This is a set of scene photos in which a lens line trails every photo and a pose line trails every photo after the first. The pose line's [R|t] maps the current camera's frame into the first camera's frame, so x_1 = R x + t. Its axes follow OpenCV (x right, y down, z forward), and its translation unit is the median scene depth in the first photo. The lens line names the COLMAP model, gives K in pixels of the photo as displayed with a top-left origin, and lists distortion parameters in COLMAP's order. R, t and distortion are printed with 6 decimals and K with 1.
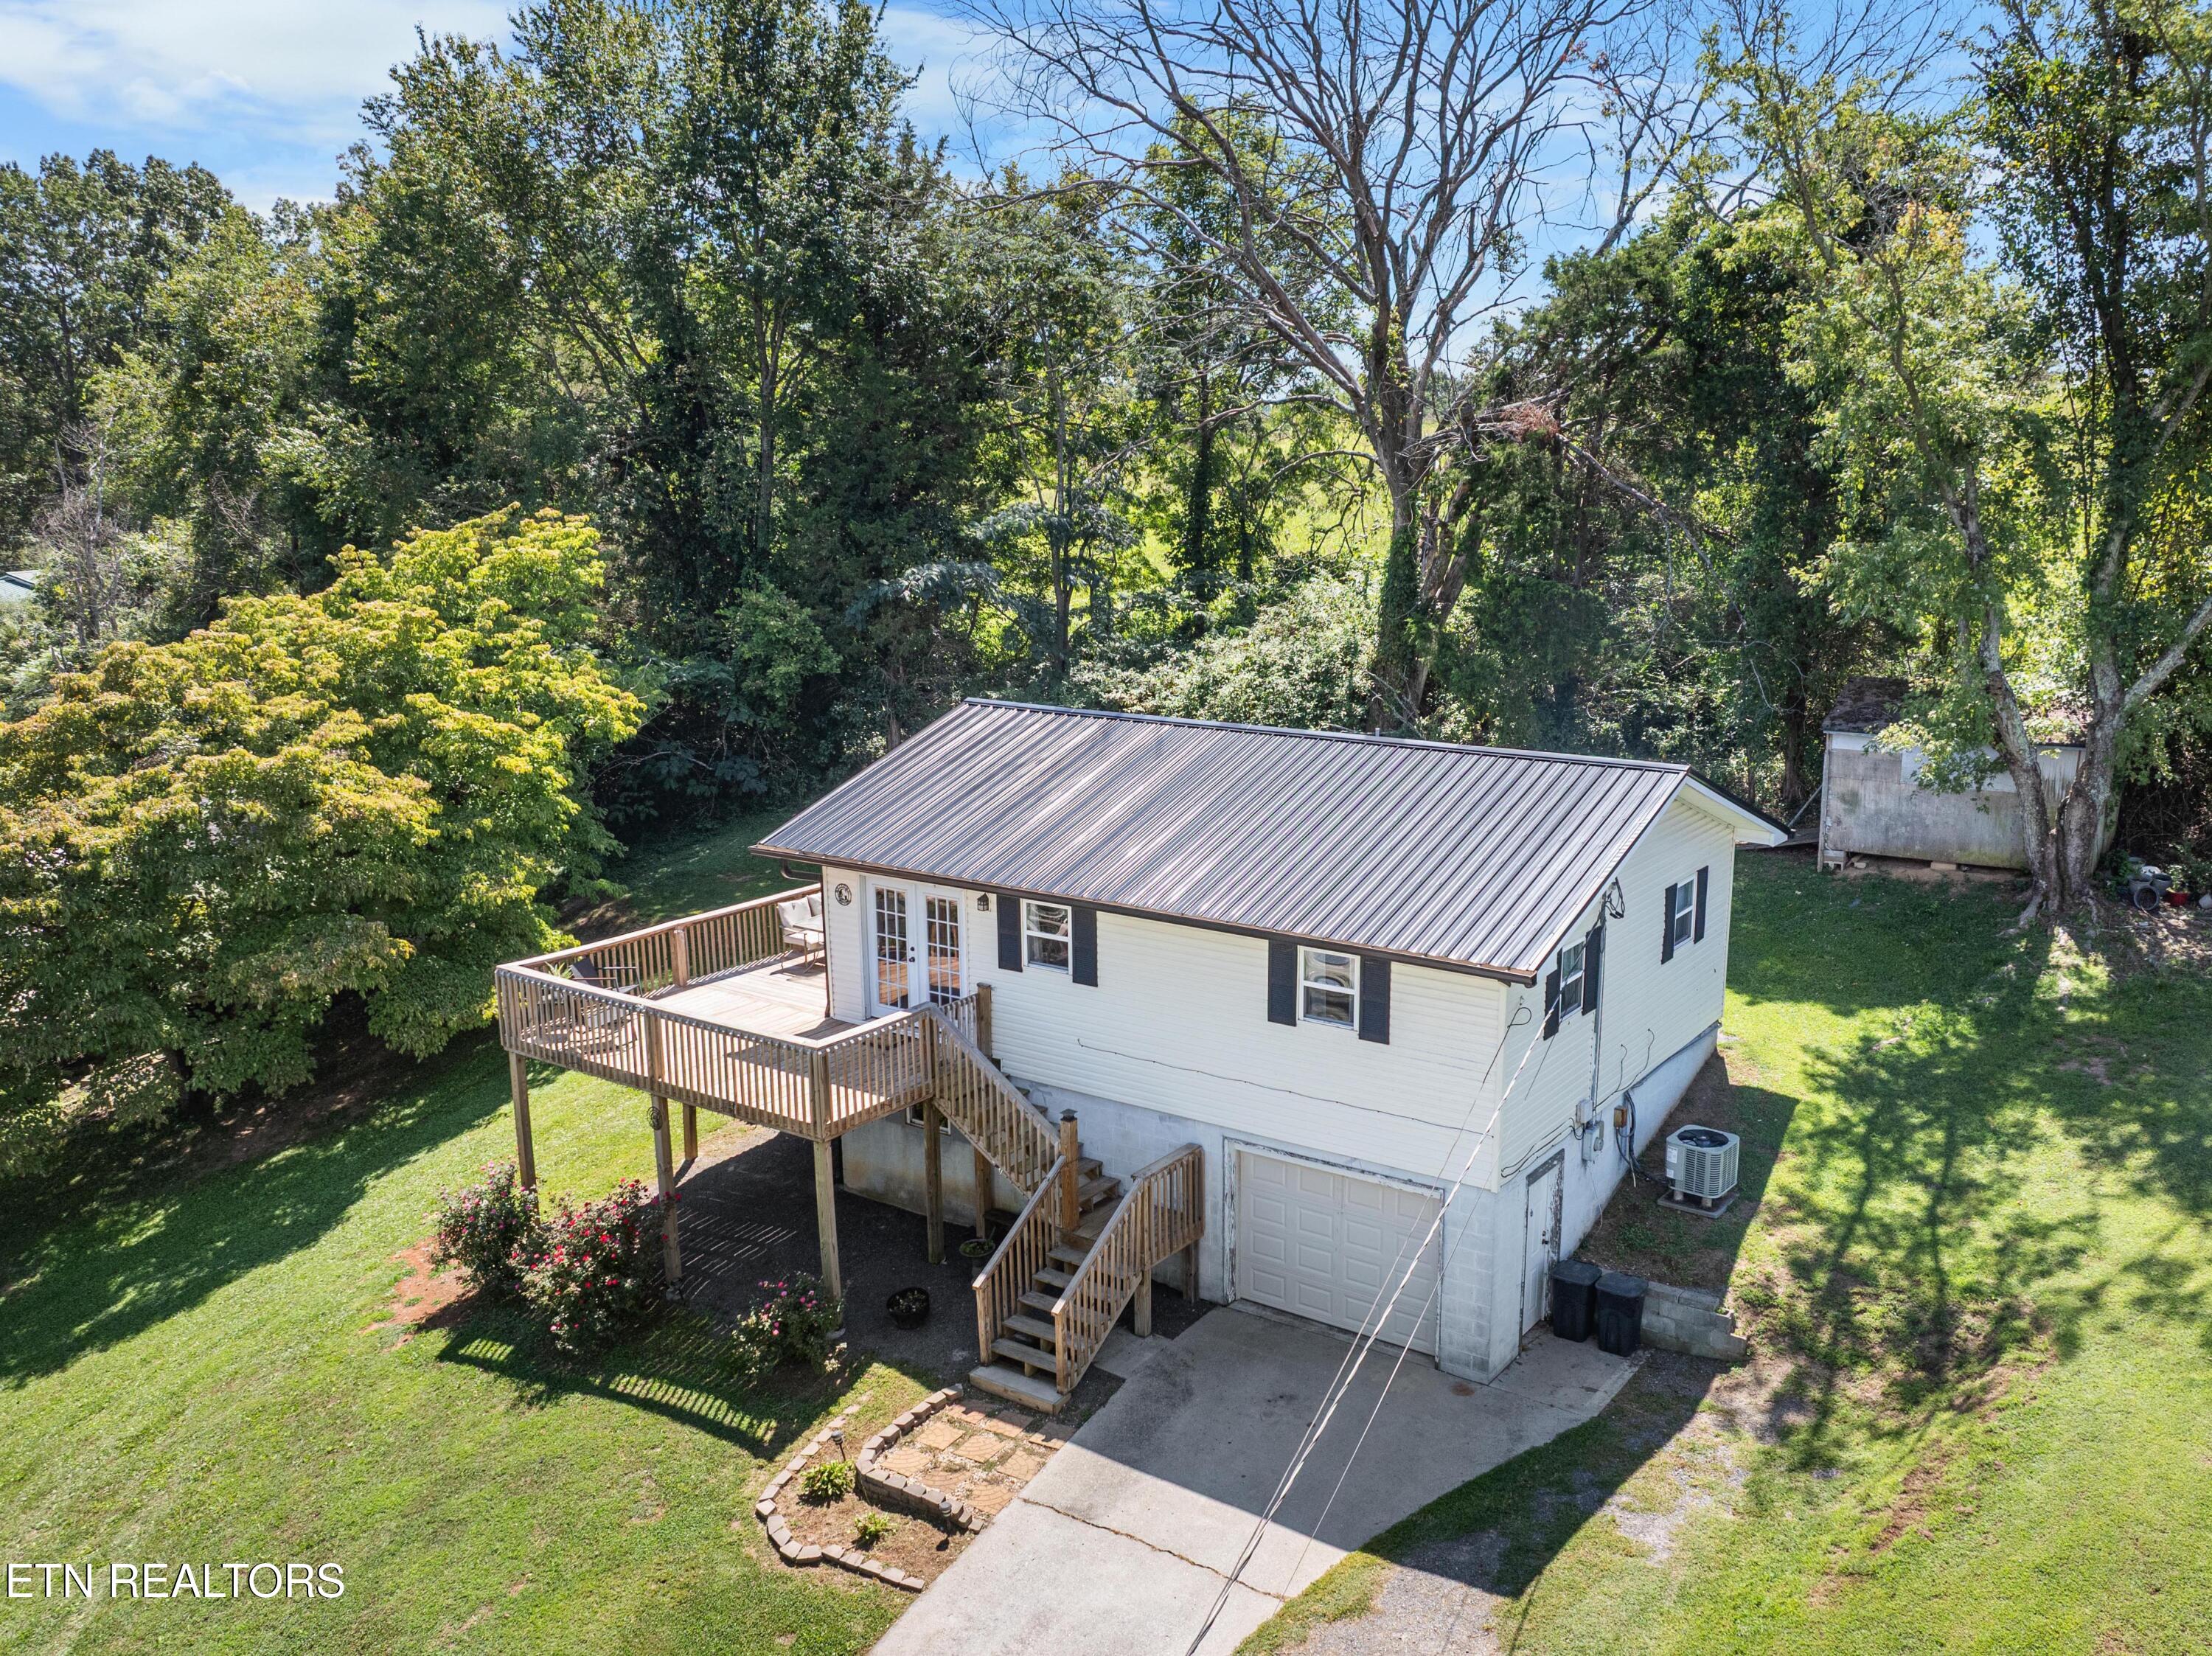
lens RADIAL K [[1814.7, 0, 1161.0], [0, 1814.7, 907.6], [0, 0, 1]] dist [-0.030160, -0.006358]
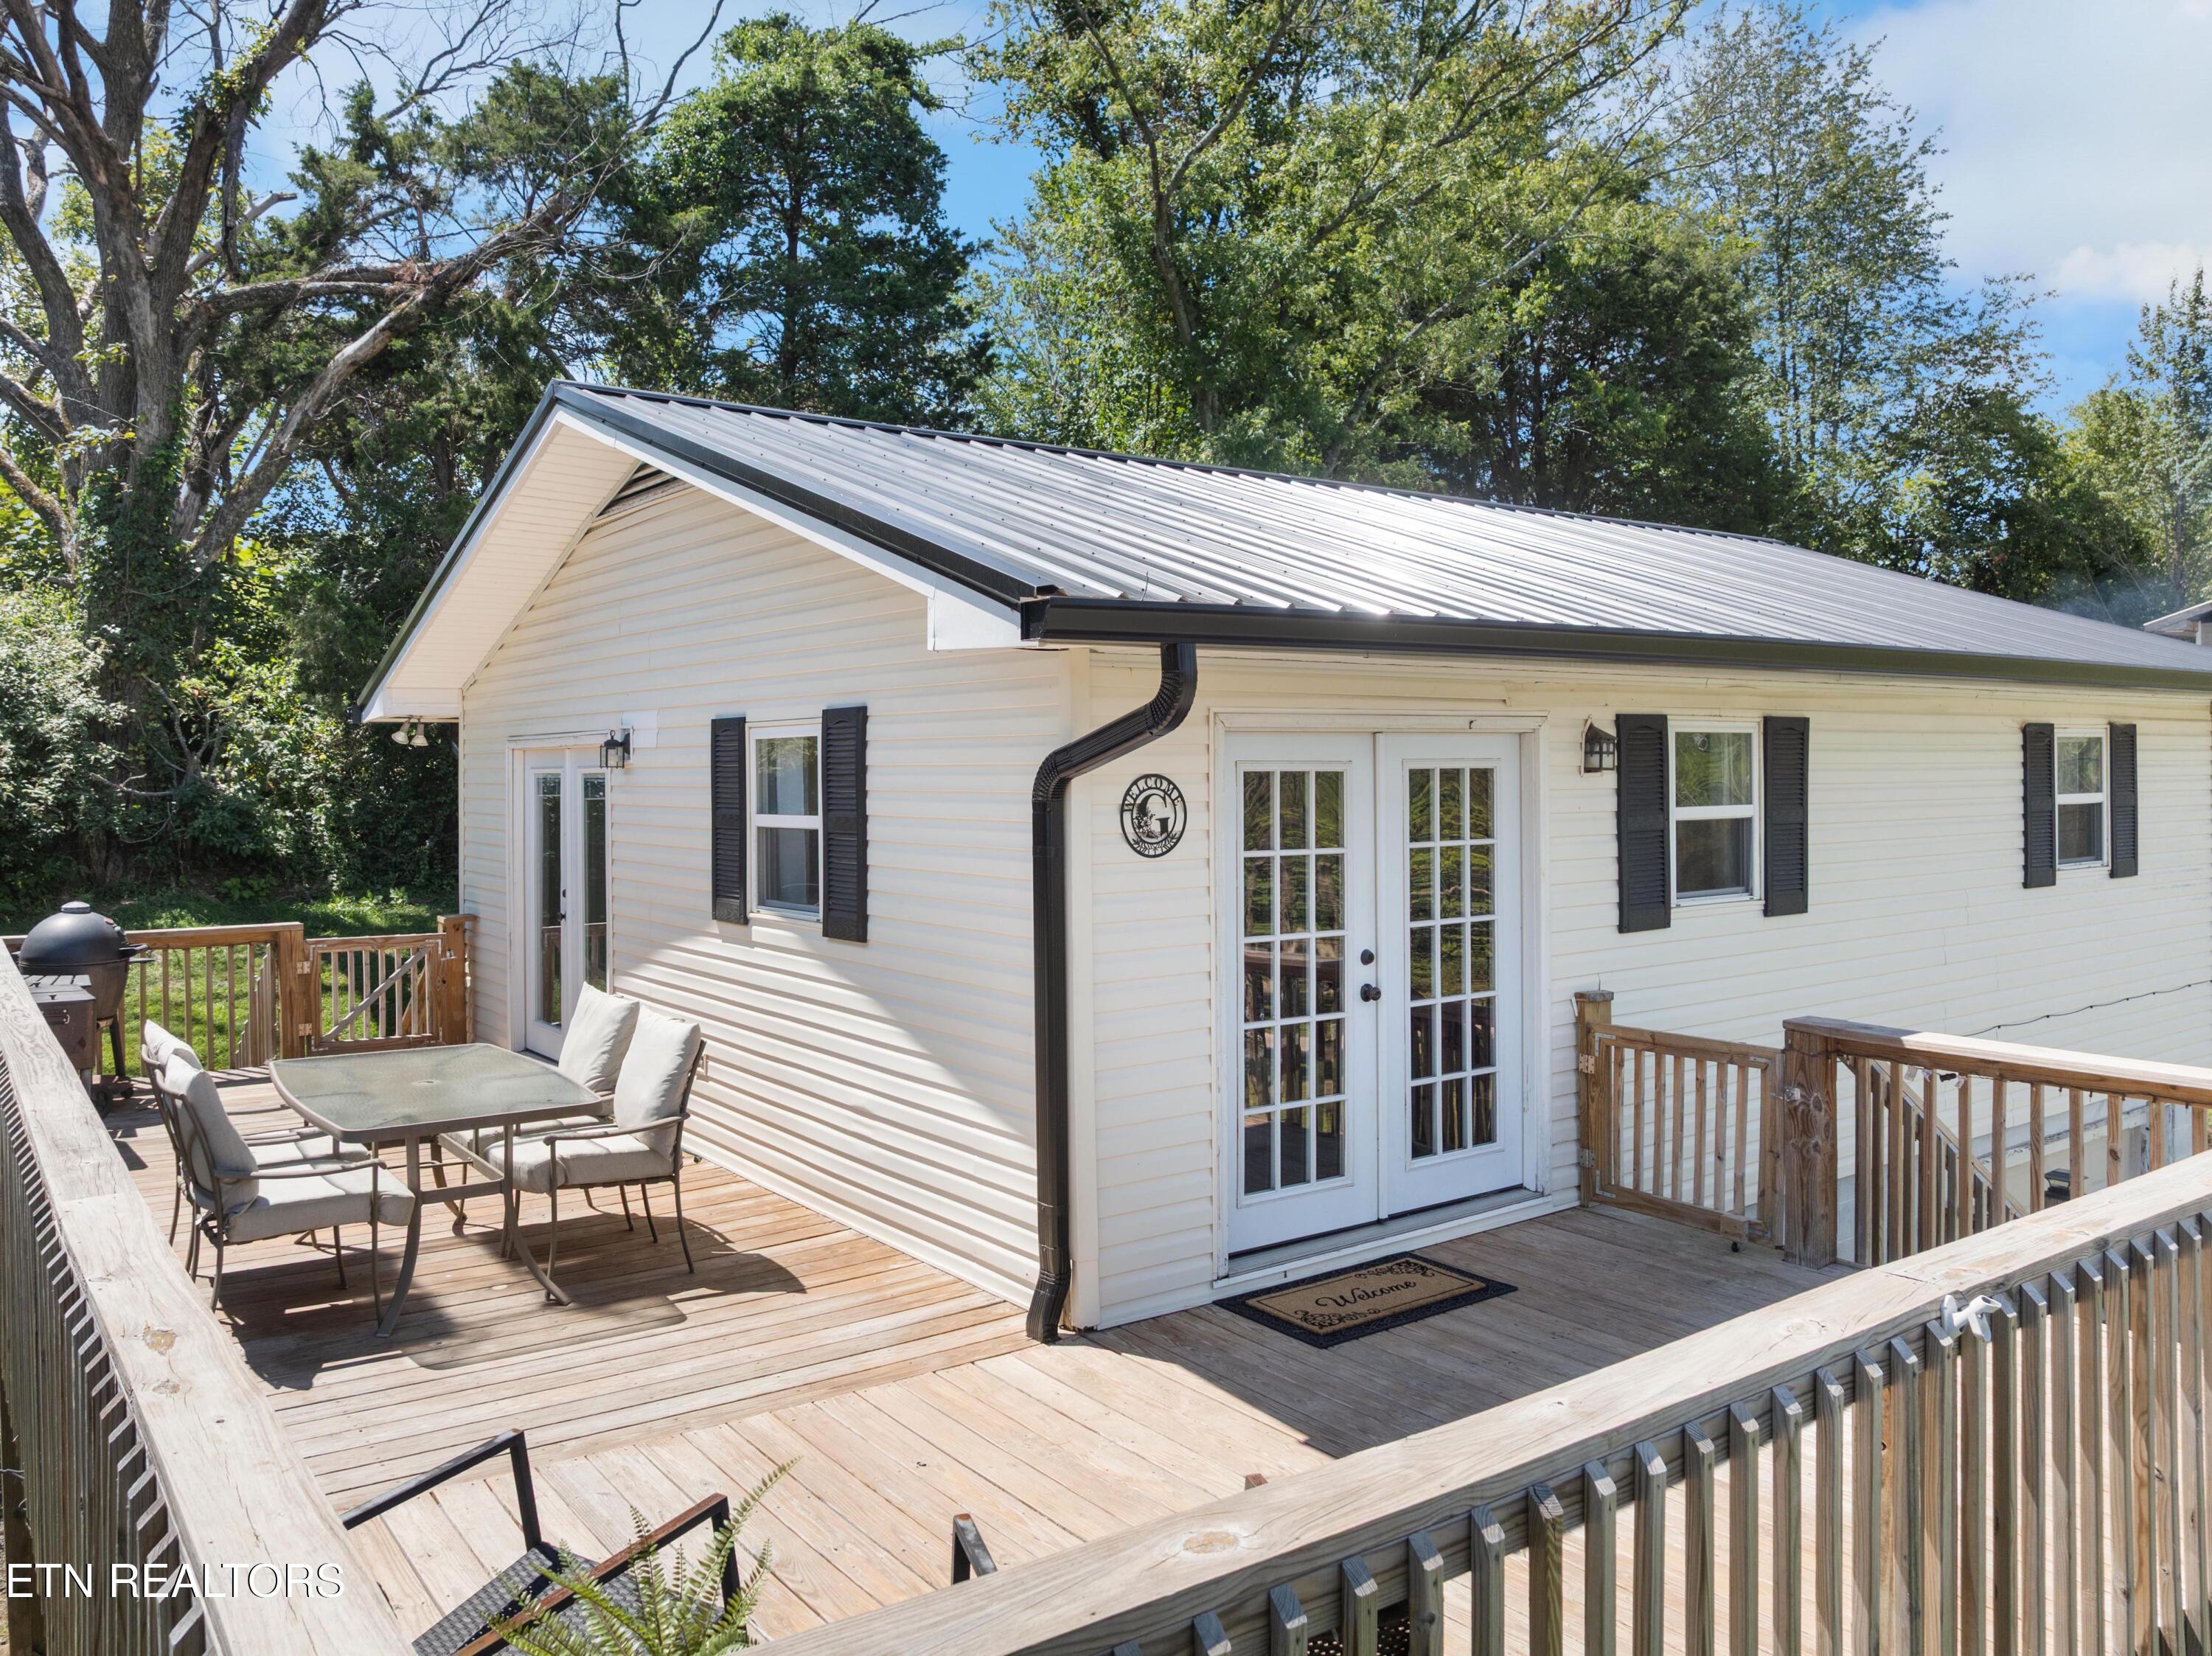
lens RADIAL K [[1666.2, 0, 1045.2], [0, 1666.2, 758.5], [0, 0, 1]] dist [-0.045530, 0.004271]
pose [[0.343730, 0.006597, 0.939045, -0.472245], [0.230324, 0.968839, -0.091114, 0.003888], [-0.910385, 0.247603, 0.331499, 1.069472]]
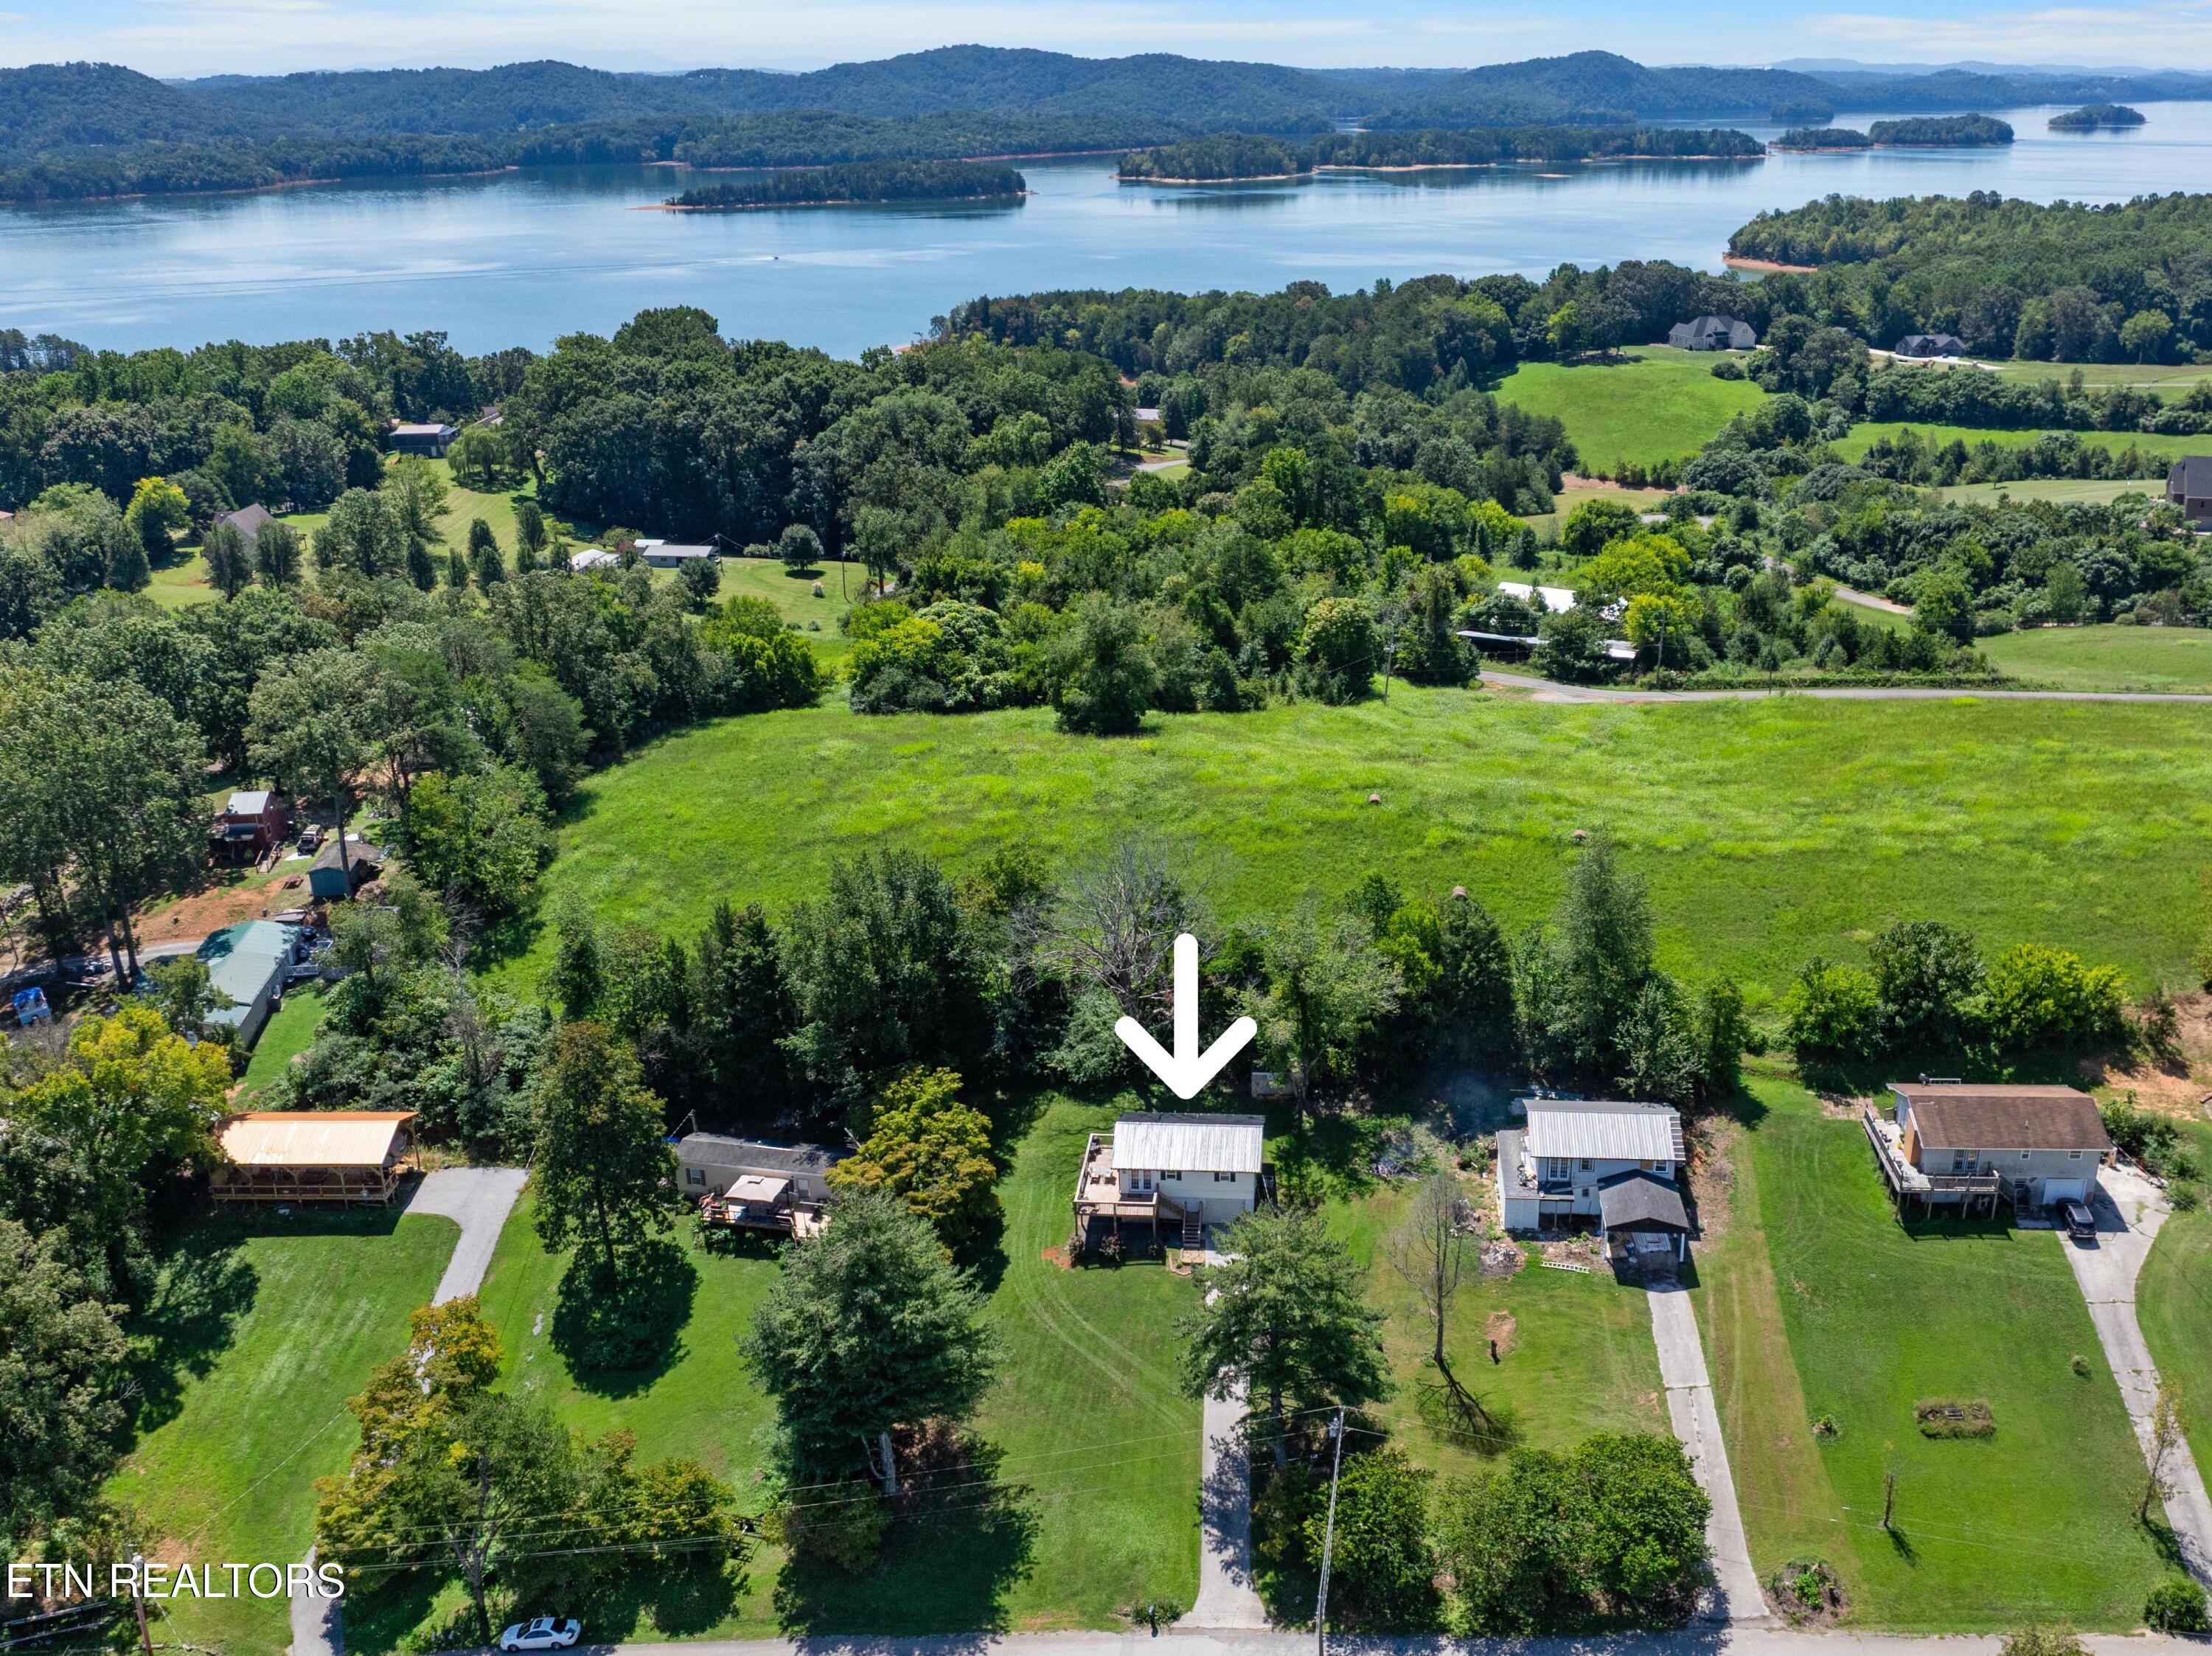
lens RADIAL K [[2070.0, 0, 1195.1], [0, 2070.0, 897.1], [0, 0, 1]] dist [-0.007360, -0.063382]
pose [[0.857756, -0.192006, 0.476853, -3.283170], [0.126554, 0.977949, 0.166131, -2.139654], [-0.498236, -0.082152, 0.863141, -5.200193]]
